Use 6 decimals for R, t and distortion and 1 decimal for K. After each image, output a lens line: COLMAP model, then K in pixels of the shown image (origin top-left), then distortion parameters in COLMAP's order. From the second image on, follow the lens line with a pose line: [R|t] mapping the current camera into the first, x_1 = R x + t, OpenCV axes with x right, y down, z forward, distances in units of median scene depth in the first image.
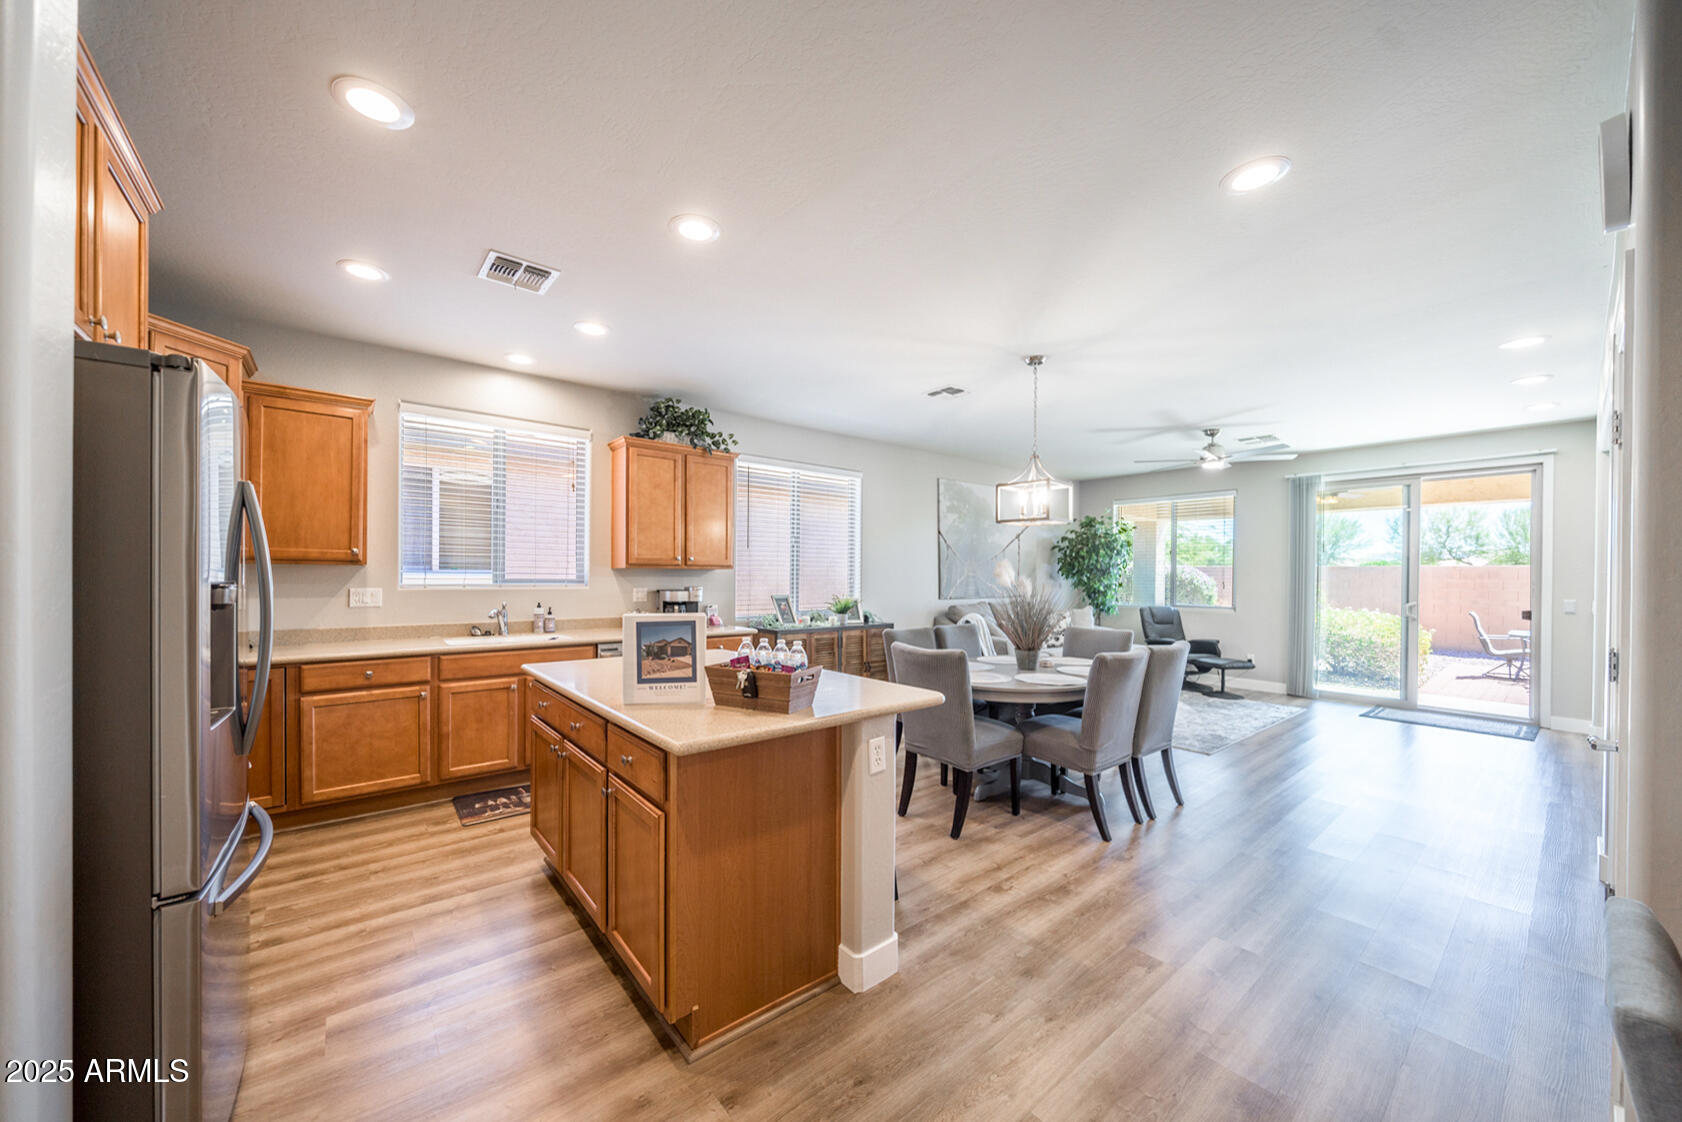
lens RADIAL K [[582.8, 0, 808.5], [0, 582.8, 579.4], [0, 0, 1]] dist [-0.009720, 0.001008]
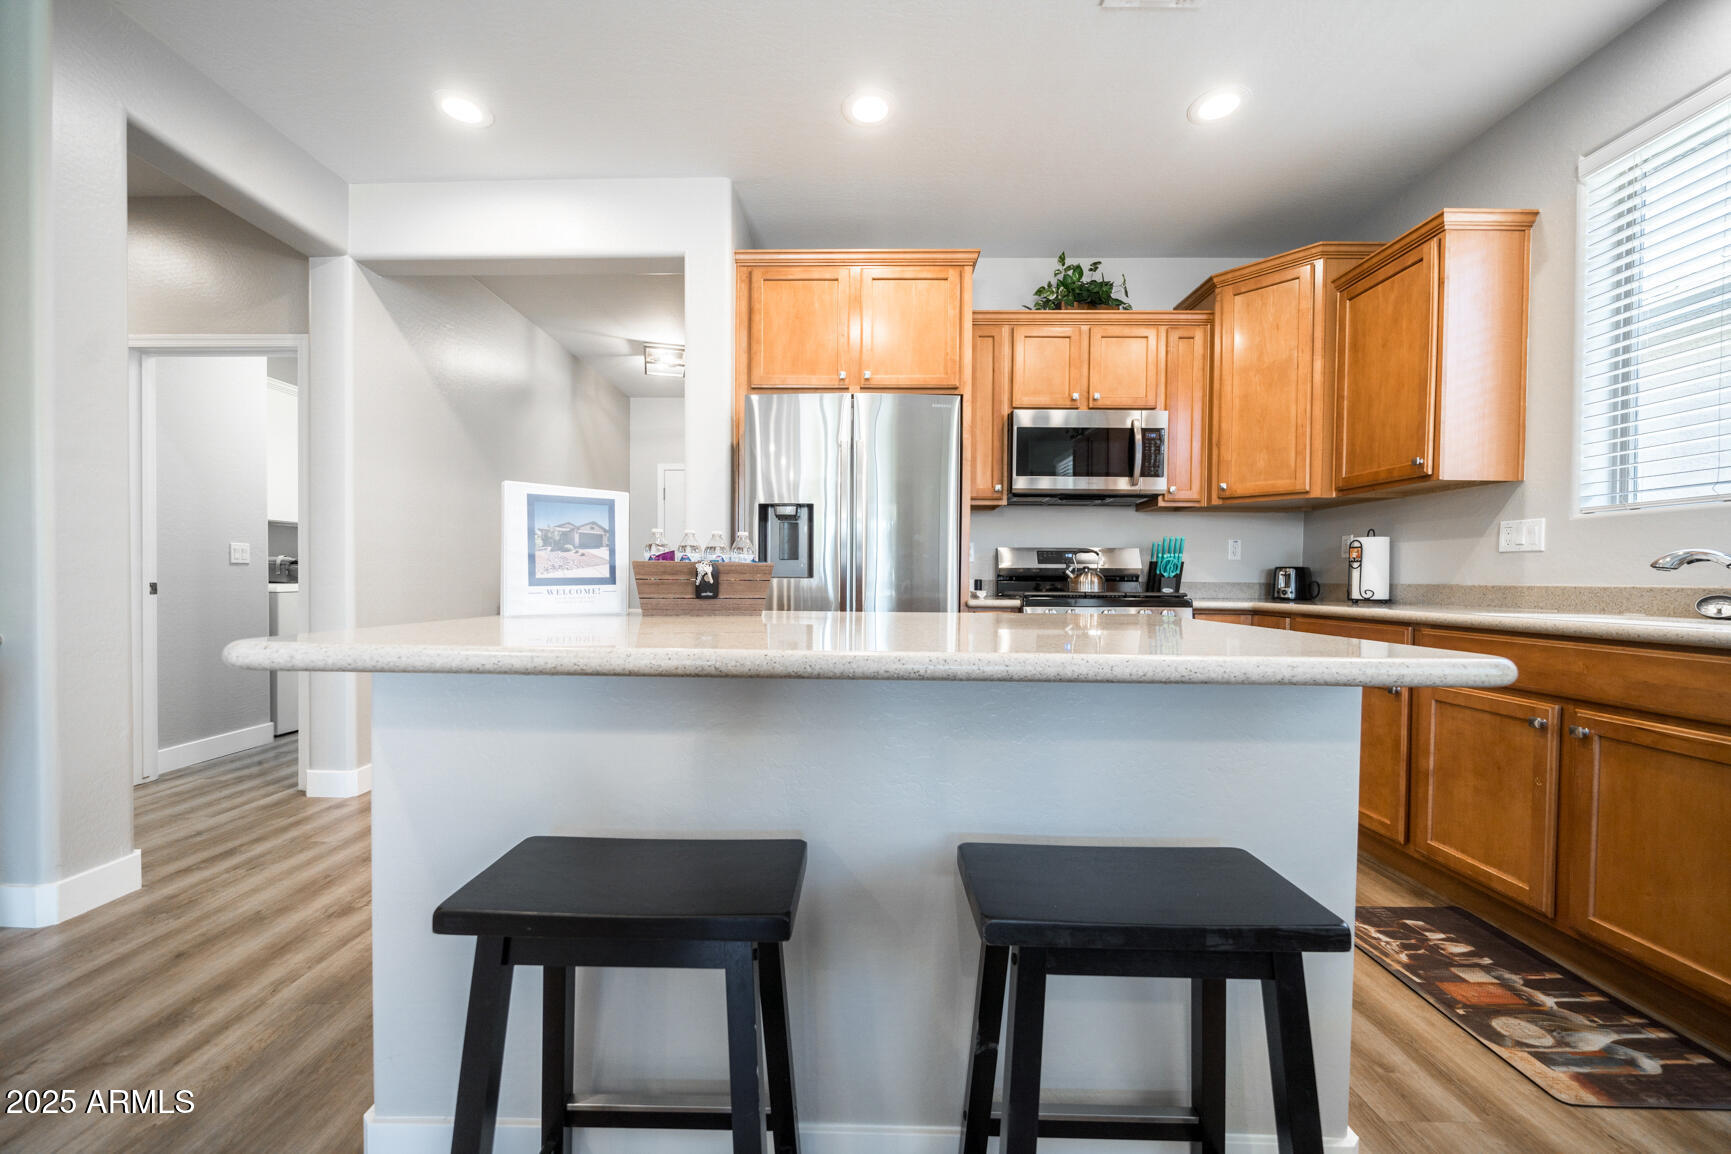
lens RADIAL K [[660.1, 0, 858.9], [0, 660.1, 588.2], [0, 0, 1]] dist [-0.004527, 0.000301]
pose [[-0.620508, 0.002843, -0.784195, 0.186369], [-0.015149, 0.999763, 0.015612, 0.089393], [0.784054, 0.021567, -0.620318, 0.940247]]
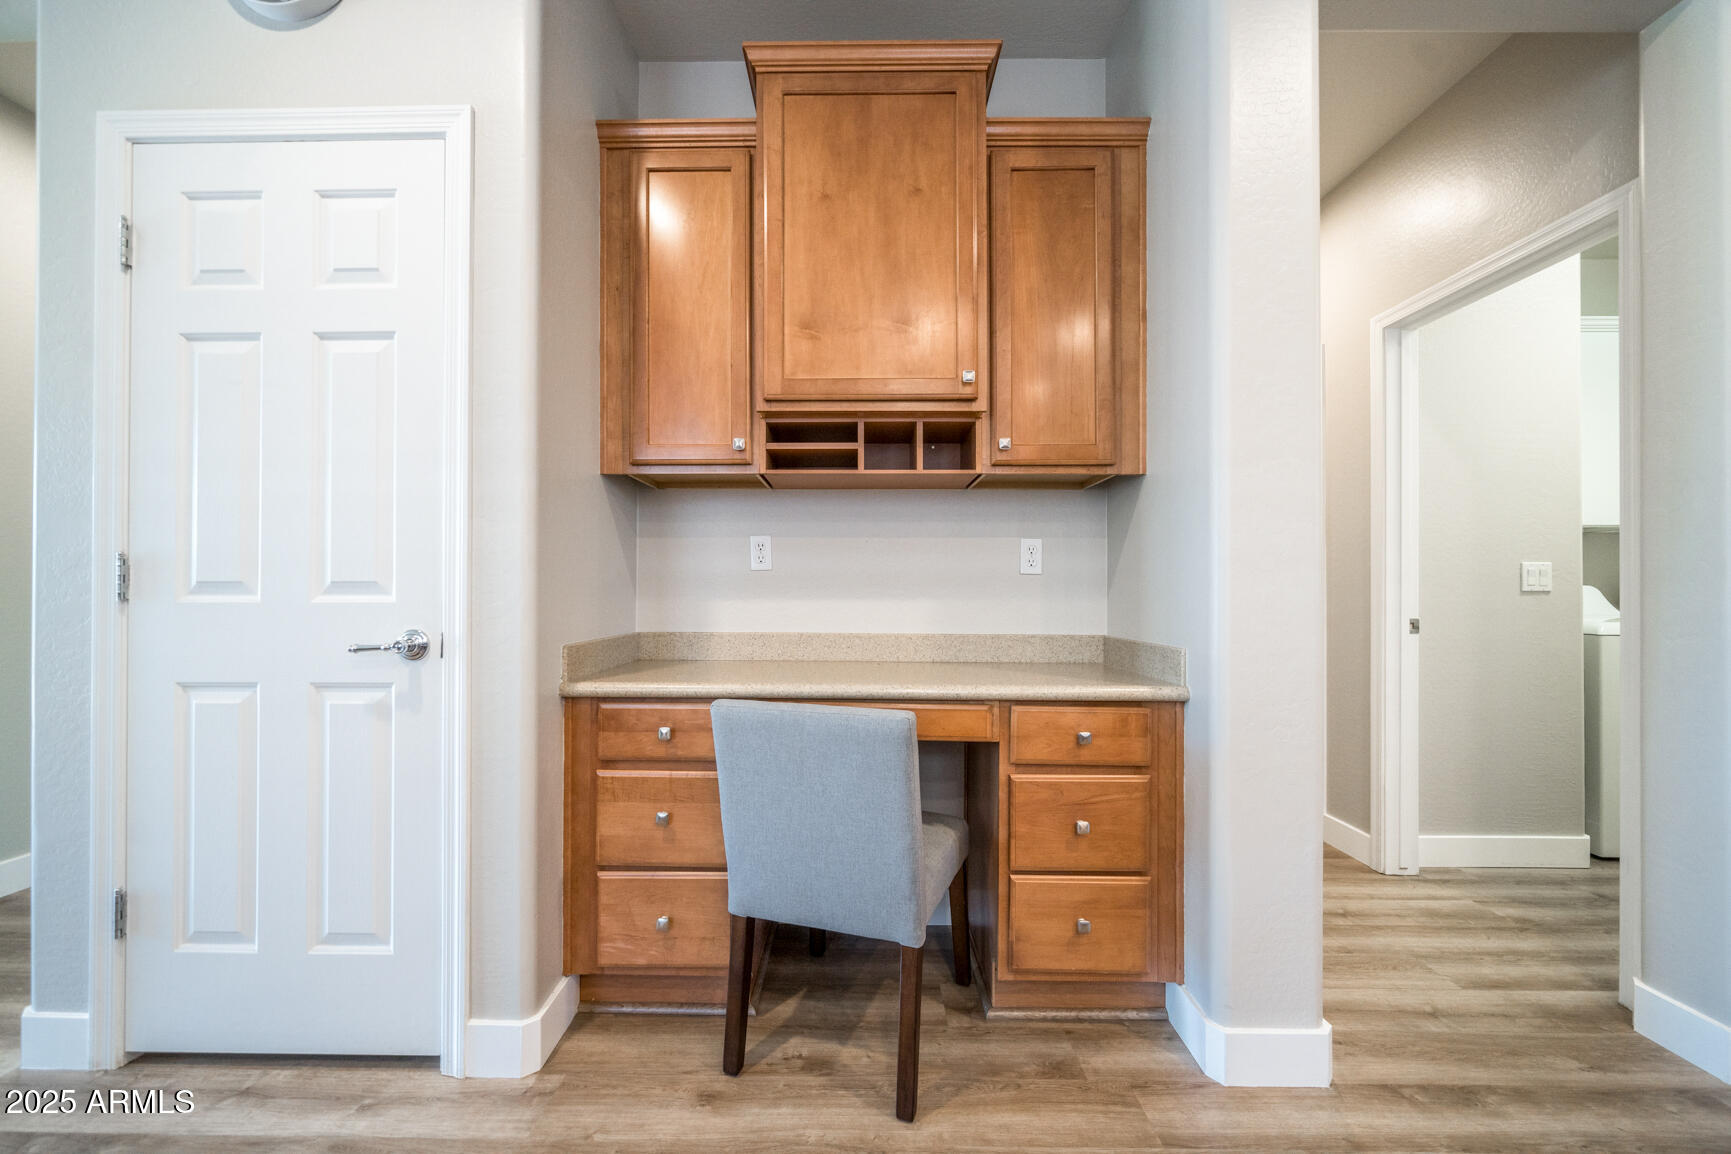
lens RADIAL K [[691.5, 0, 851.3], [0, 691.5, 585.6], [0, 0, 1]] dist [-0.002741, -0.000405]
pose [[-0.780062, -0.003001, 0.625695, 0.087443], [-0.004434, 0.999990, -0.000730, 0.078128], [-0.625687, -0.003344, -0.780067, 0.566063]]
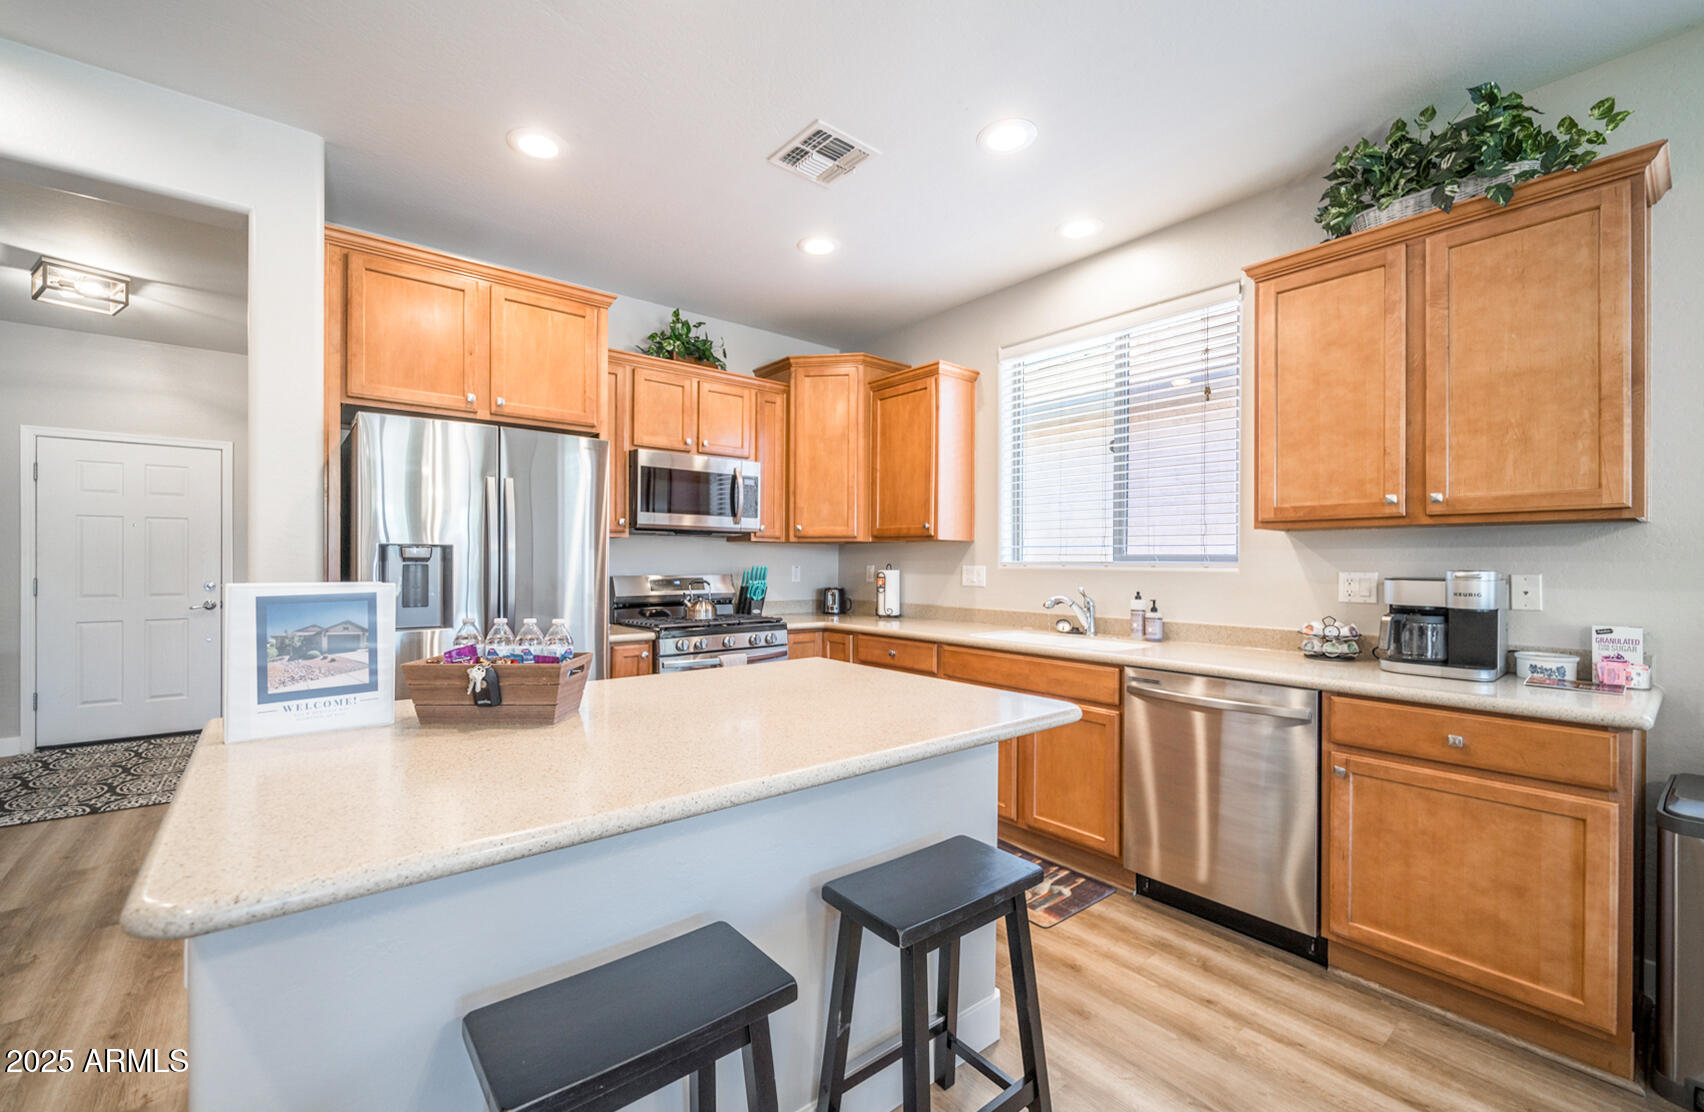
lens RADIAL K [[689.3, 0, 816.4], [0, 689.3, 559.3], [0, 0, 1]] dist [0.003764, -0.000119]
pose [[0.006883, -0.010723, -0.999919, 0.346205], [-0.010905, 0.999882, -0.010797, 0.020230], [0.999917, 0.010978, 0.006765, 0.786632]]
